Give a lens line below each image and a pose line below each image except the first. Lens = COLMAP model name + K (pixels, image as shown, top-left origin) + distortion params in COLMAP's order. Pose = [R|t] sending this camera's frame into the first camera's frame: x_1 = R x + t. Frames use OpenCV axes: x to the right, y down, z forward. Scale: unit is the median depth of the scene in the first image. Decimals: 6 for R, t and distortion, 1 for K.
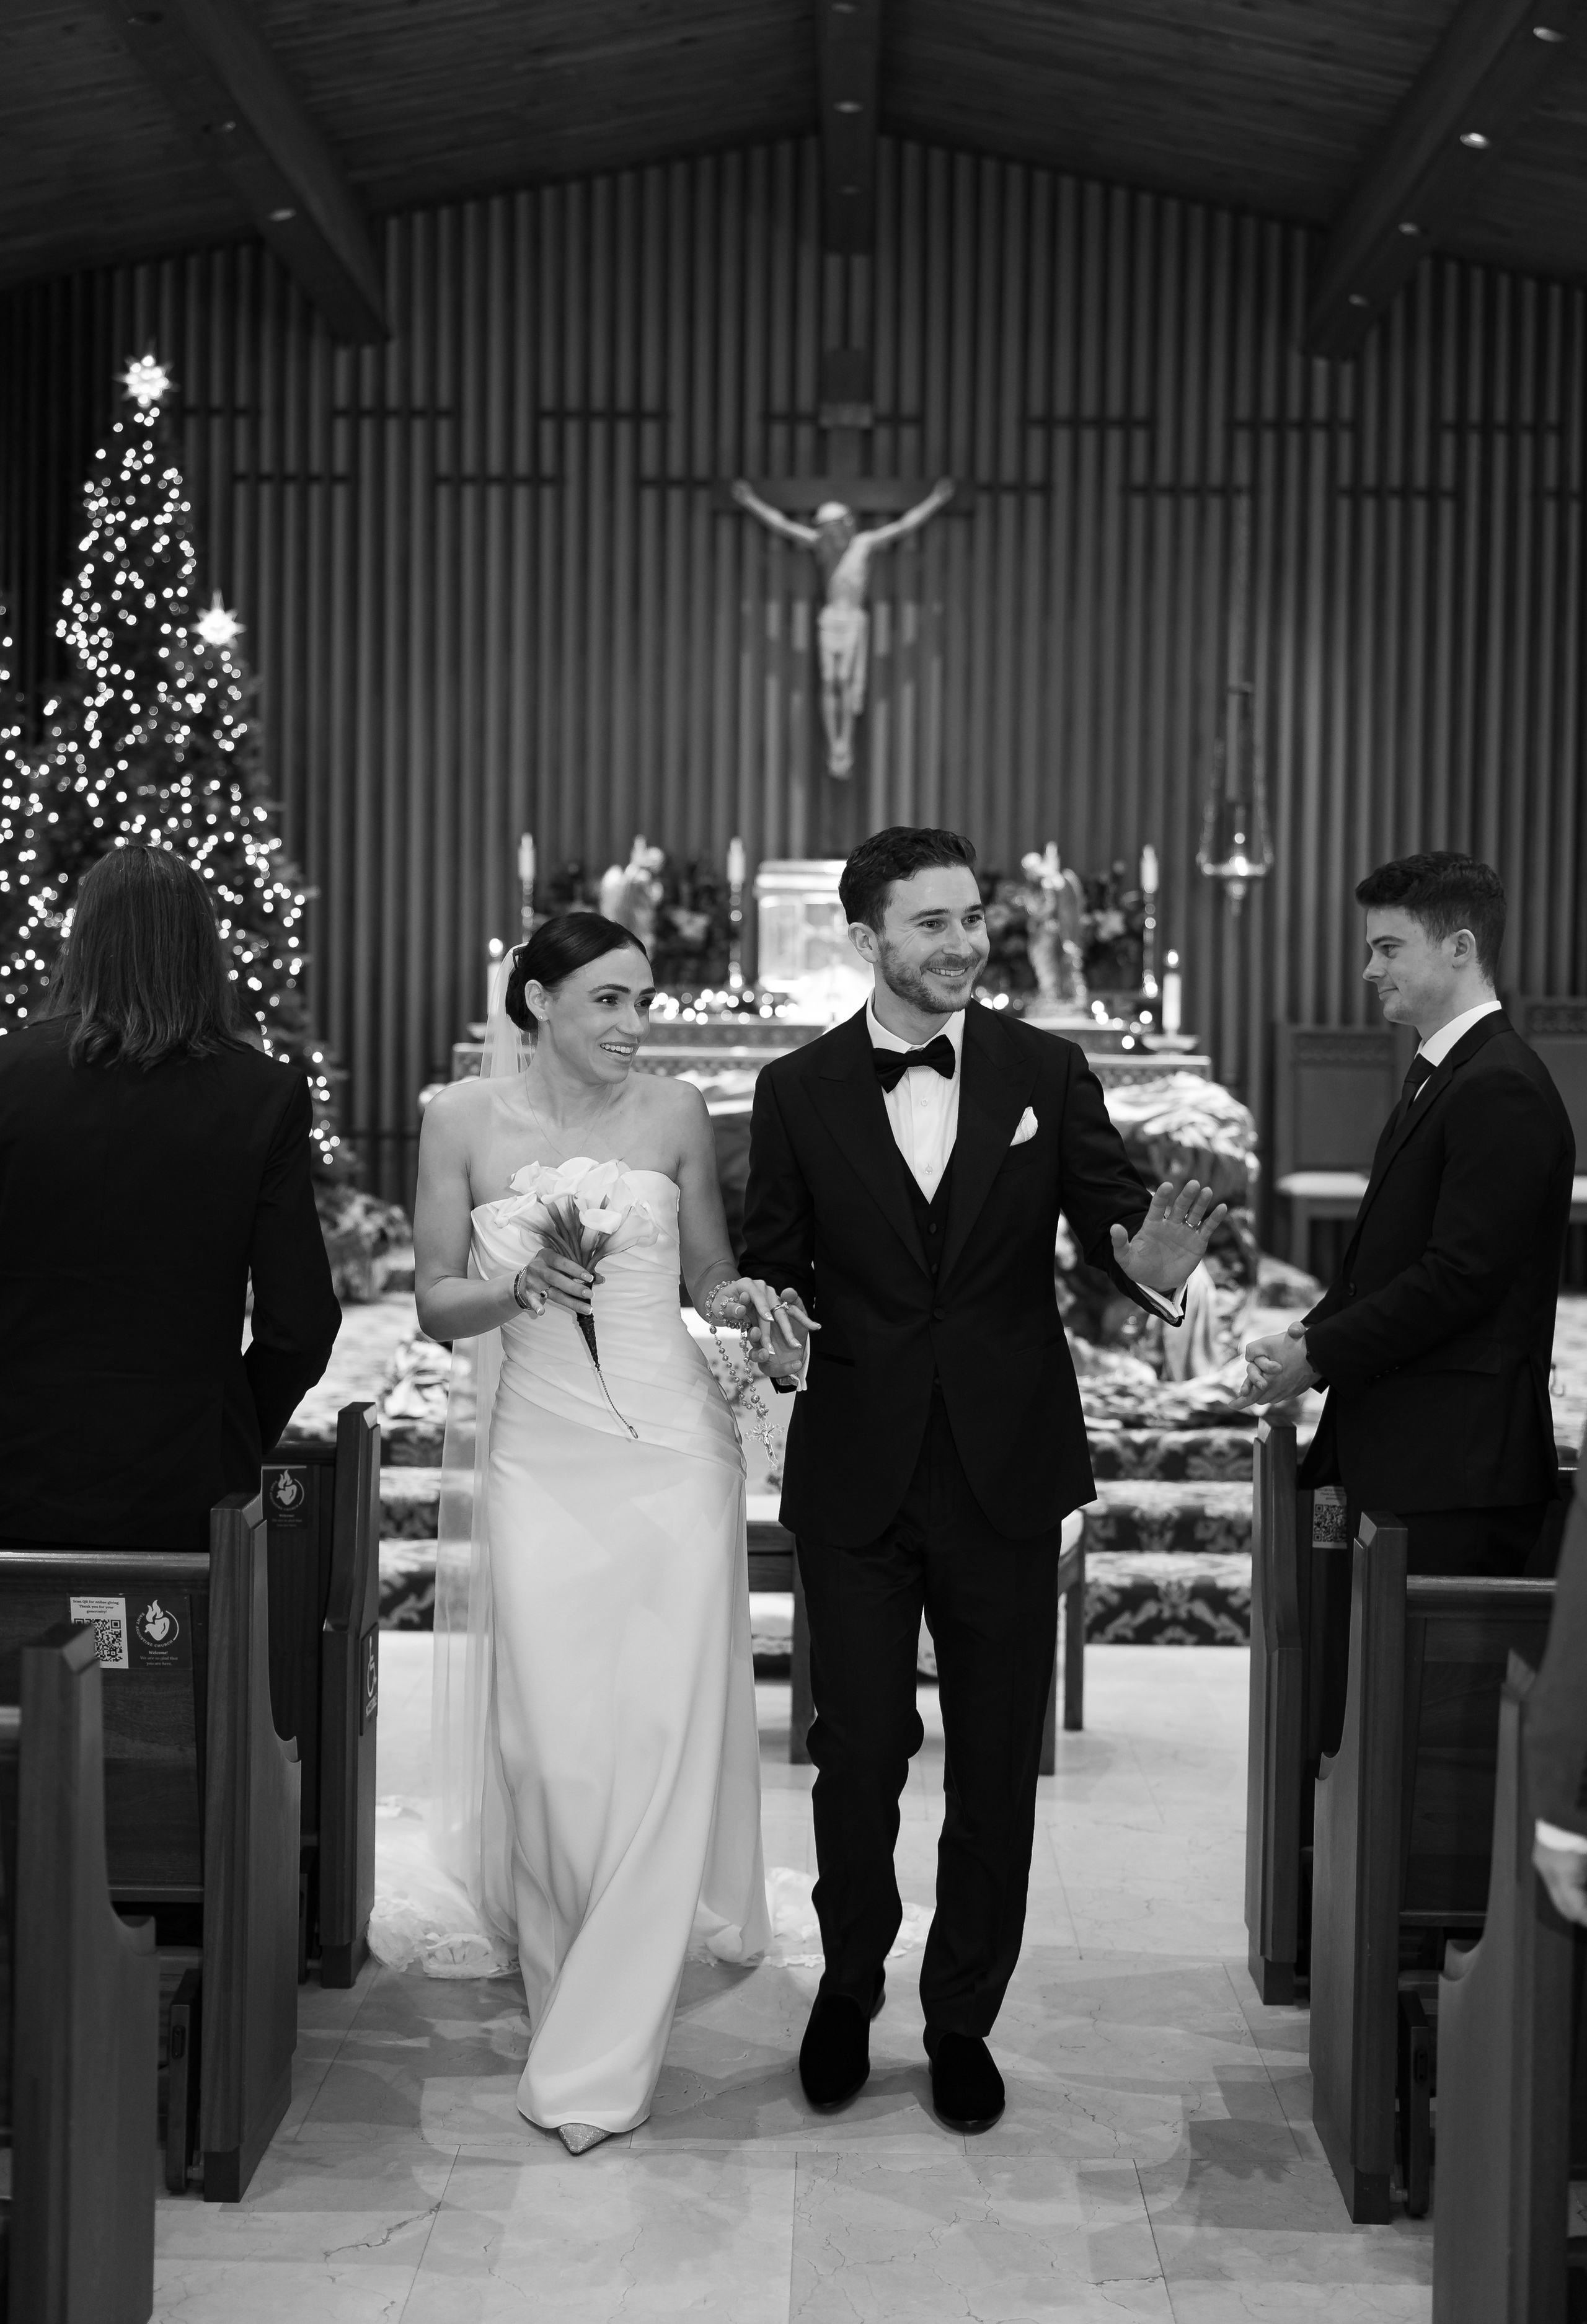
lens RADIAL K [[3423.0, 0, 812.3], [0, 3423.0, 1184.4], [0, 0, 1]] dist [-0.113991, 0.000000]
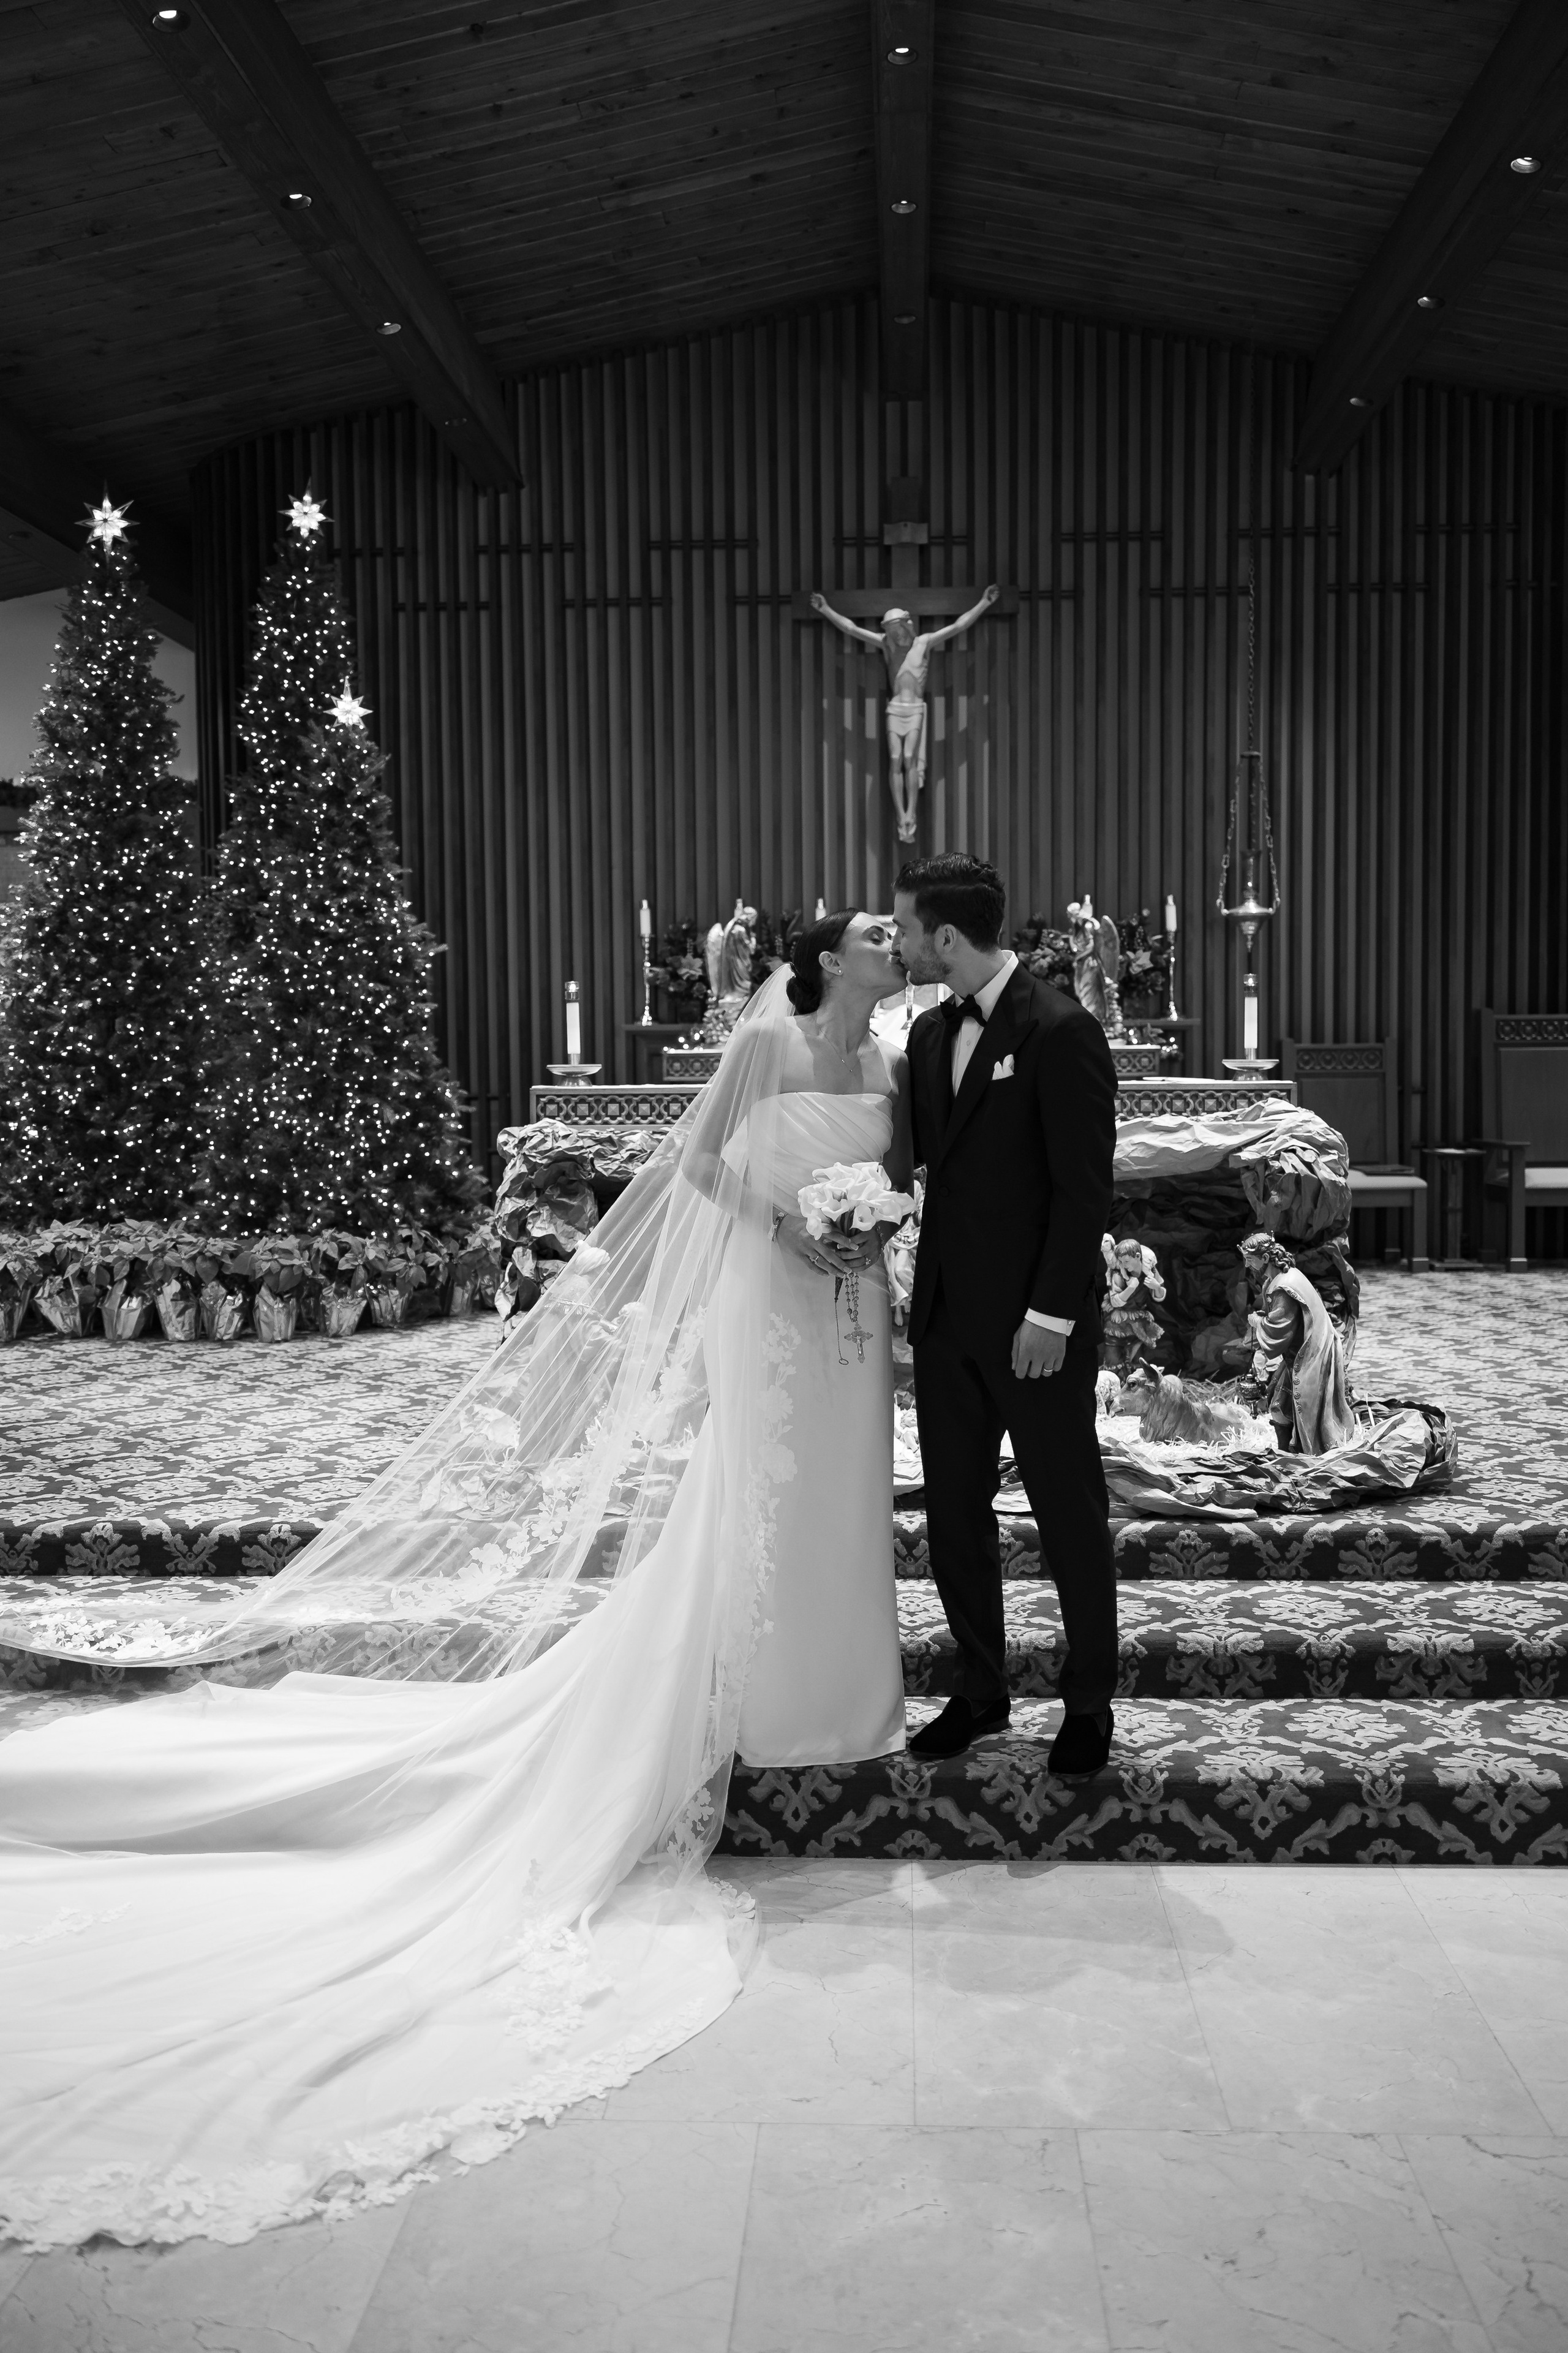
lens RADIAL K [[1790.2, 0, 797.3], [0, 1790.2, 1173.7], [0, 0, 1]] dist [0.001289, -0.066138]
pose [[0.998496, -0.020896, -0.050696, -0.000841], [0.022046, 0.999509, 0.022245, -0.019322], [0.050206, -0.023329, 0.998466, 0.376163]]
